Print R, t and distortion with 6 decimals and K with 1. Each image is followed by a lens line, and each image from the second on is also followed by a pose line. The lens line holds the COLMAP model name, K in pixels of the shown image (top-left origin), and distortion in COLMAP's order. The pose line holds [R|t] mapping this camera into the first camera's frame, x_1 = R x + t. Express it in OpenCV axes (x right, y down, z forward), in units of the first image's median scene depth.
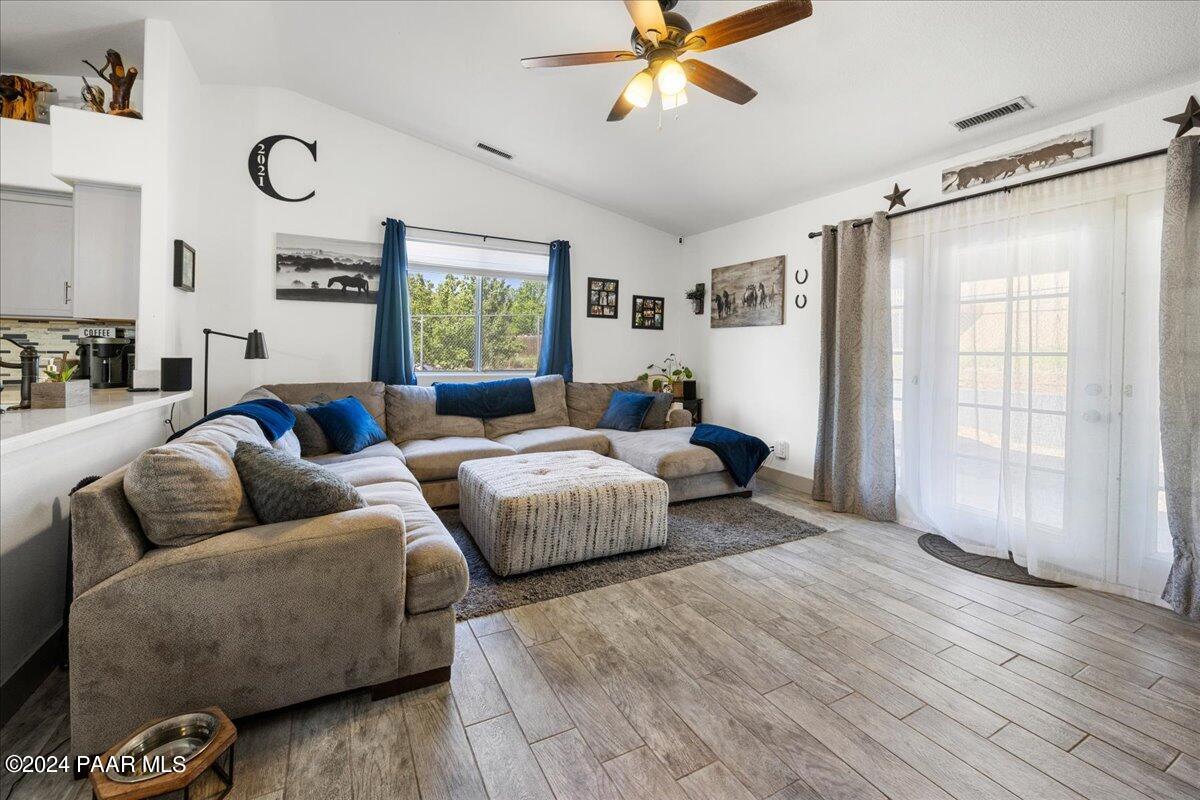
lens RADIAL K [[500.9, 0, 596.0], [0, 500.9, 357.3], [0, 0, 1]] dist [-0.001237, 0.000281]
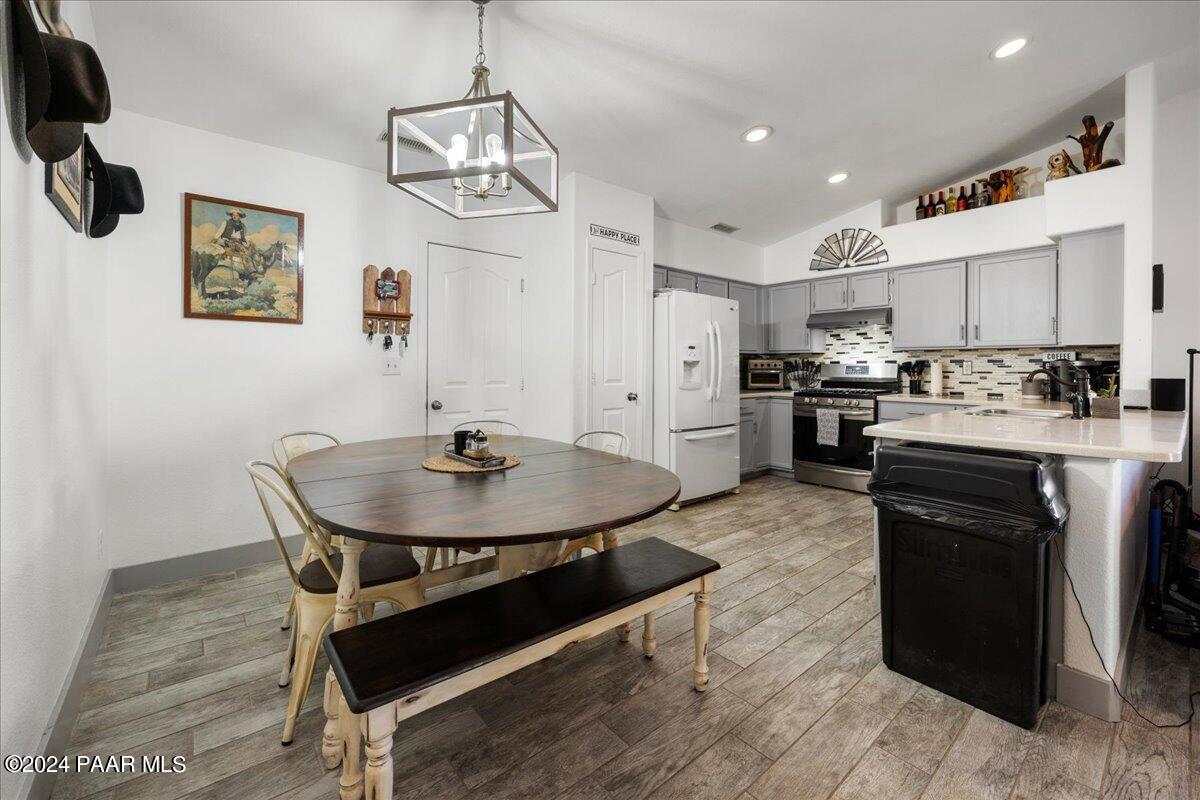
lens RADIAL K [[486.6, 0, 593.7], [0, 486.6, 366.1], [0, 0, 1]] dist [-0.000020, 0.000113]
pose [[0.200958, -0.011348, -0.979534, -0.070999], [-0.005288, 0.999906, -0.012669, -0.004663], [0.979586, 0.007725, 0.200879, -0.288306]]
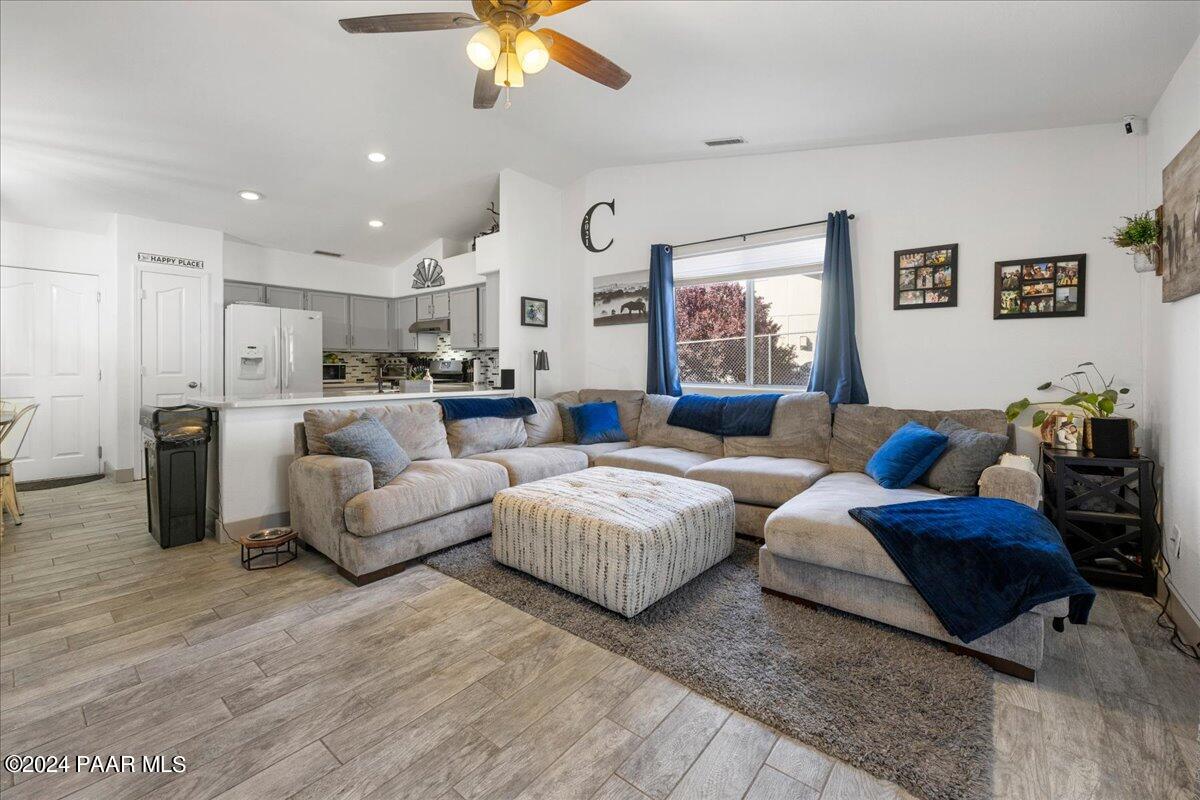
lens RADIAL K [[491.5, 0, 593.2], [0, 491.5, 369.1], [0, 0, 1]] dist [-0.003496, -0.000061]
pose [[0.380306, -0.002779, -0.924857, 0.609872], [-0.002824, 0.999987, -0.004166, 0.005092], [0.924856, 0.004196, 0.380293, 0.509720]]
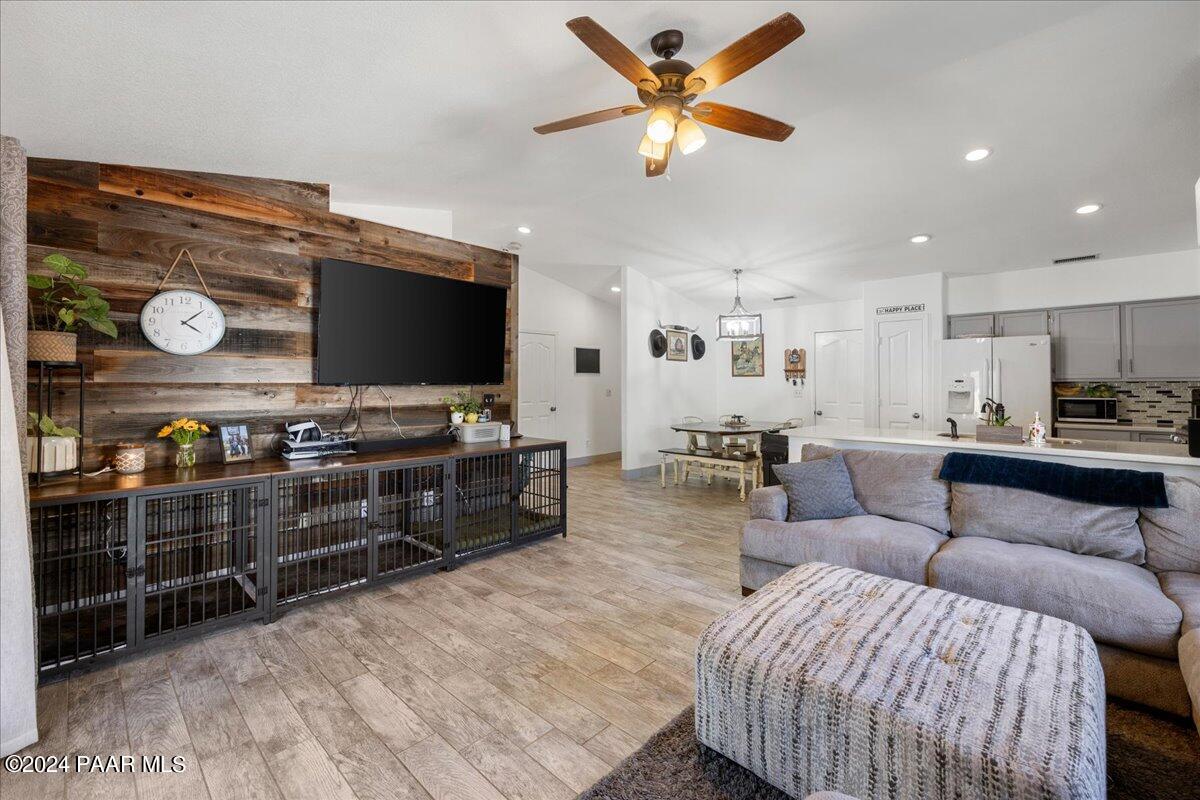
lens RADIAL K [[505.4, 0, 616.6], [0, 505.4, 380.3], [0, 0, 1]] dist [-0.001548, -0.000069]
pose [[-0.942998, -0.016326, -0.332397, 0.334112], [-0.013786, 0.999855, -0.009997, -0.035437], [0.332512, -0.004845, -0.943086, 1.176961]]
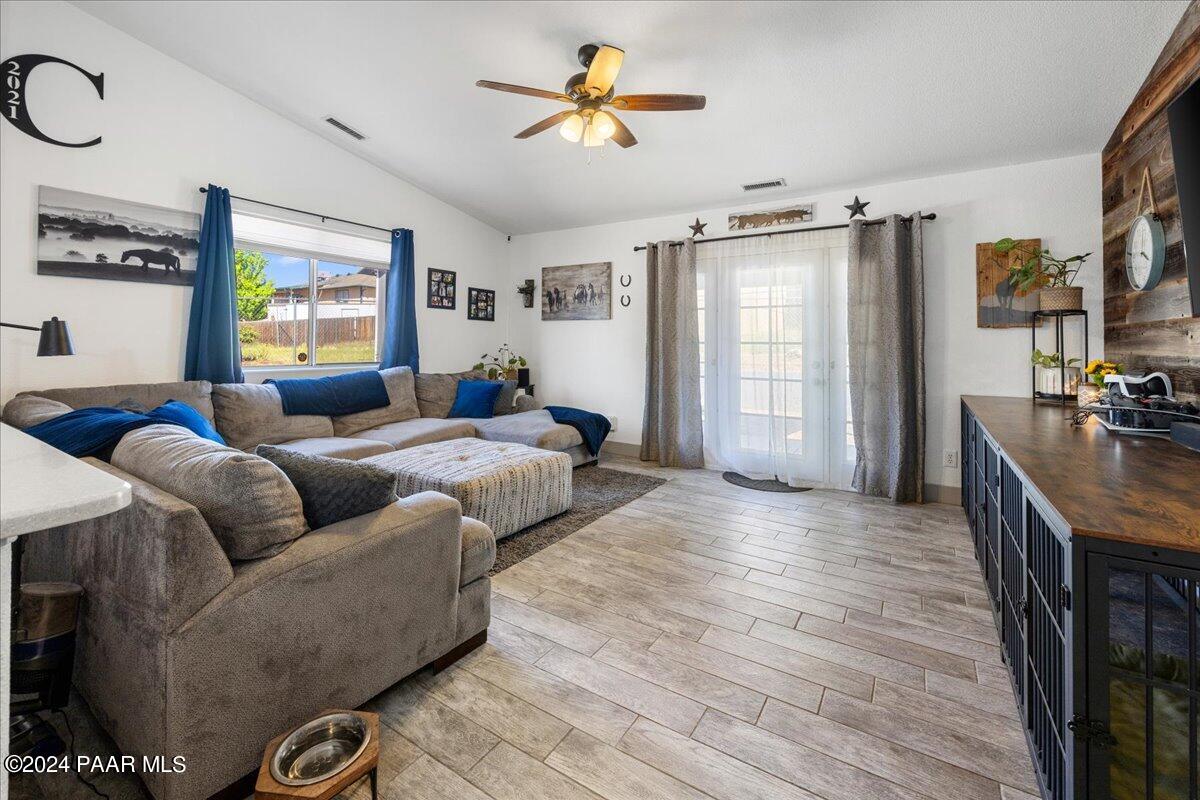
lens RADIAL K [[505.2, 0, 600.7], [0, 505.2, 334.7], [0, 0, 1]] dist [-0.001925, 0.000314]
pose [[0.869584, 0.001565, 0.493782, -0.293790], [0.008485, 0.999800, -0.018112, -0.007153], [-0.493712, 0.019939, 0.869397, -0.054703]]
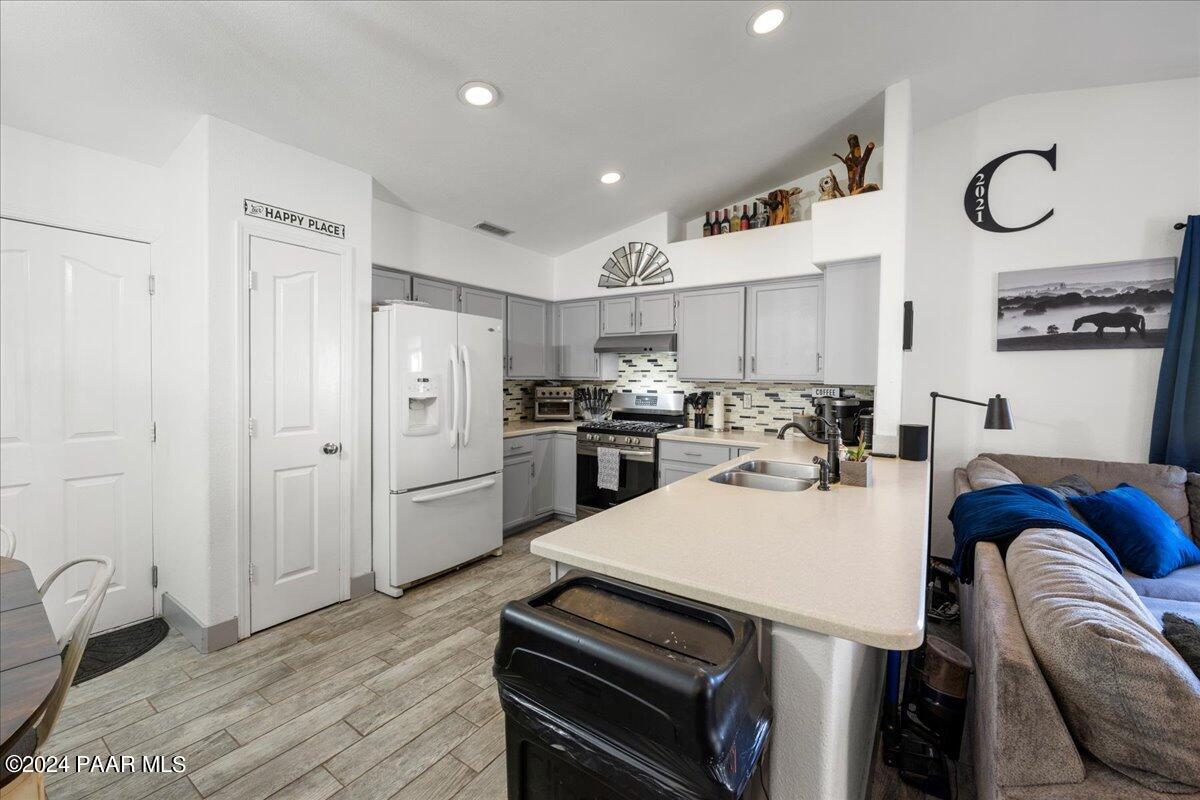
lens RADIAL K [[481.9, 0, 586.5], [0, 481.9, 385.7], [0, 0, 1]] dist [-0.004142, -0.000239]
pose [[0.451408, 0.010855, -0.892251, -0.235763], [-0.009967, 0.999925, 0.007123, -0.059200], [0.892262, 0.005678, 0.451483, 0.017943]]
